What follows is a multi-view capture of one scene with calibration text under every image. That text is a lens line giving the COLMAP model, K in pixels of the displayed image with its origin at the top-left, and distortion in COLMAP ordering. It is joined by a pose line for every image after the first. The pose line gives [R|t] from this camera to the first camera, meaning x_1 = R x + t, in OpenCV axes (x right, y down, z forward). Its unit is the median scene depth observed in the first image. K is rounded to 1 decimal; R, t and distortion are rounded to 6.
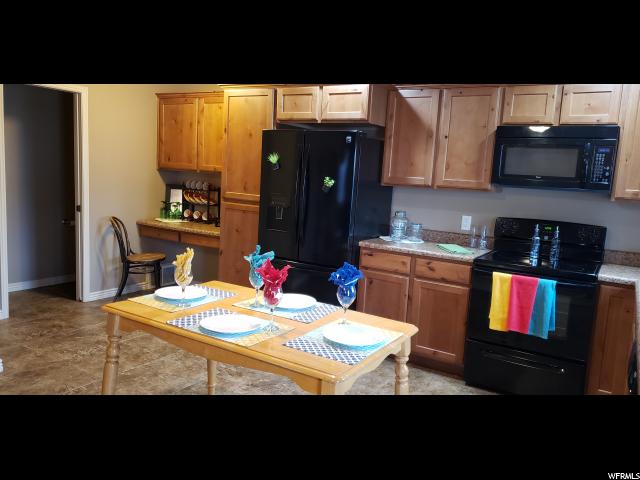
lens RADIAL K [[490.4, 0, 325.3], [0, 490.4, 229.1], [0, 0, 1]] dist [0.056491, -0.087536]
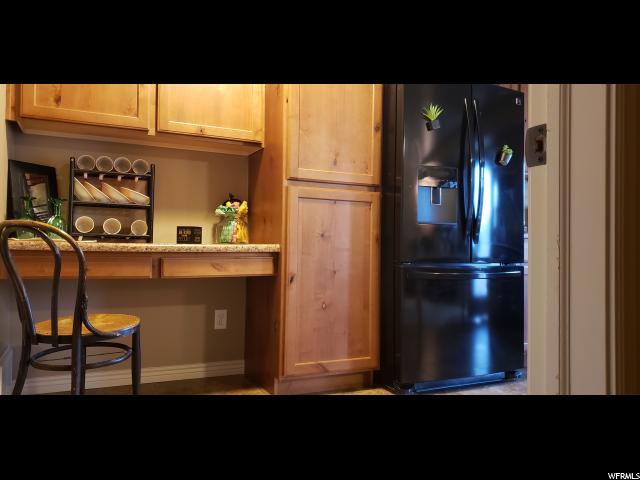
lens RADIAL K [[489.2, 0, 318.0], [0, 489.2, 227.9], [0, 0, 1]] dist [0.054030, -0.076528]
pose [[0.562674, -0.024319, 0.826321, -0.660408], [0.110203, 0.992852, -0.045821, 0.020660], [-0.819301, 0.116845, 0.561332, 0.682209]]
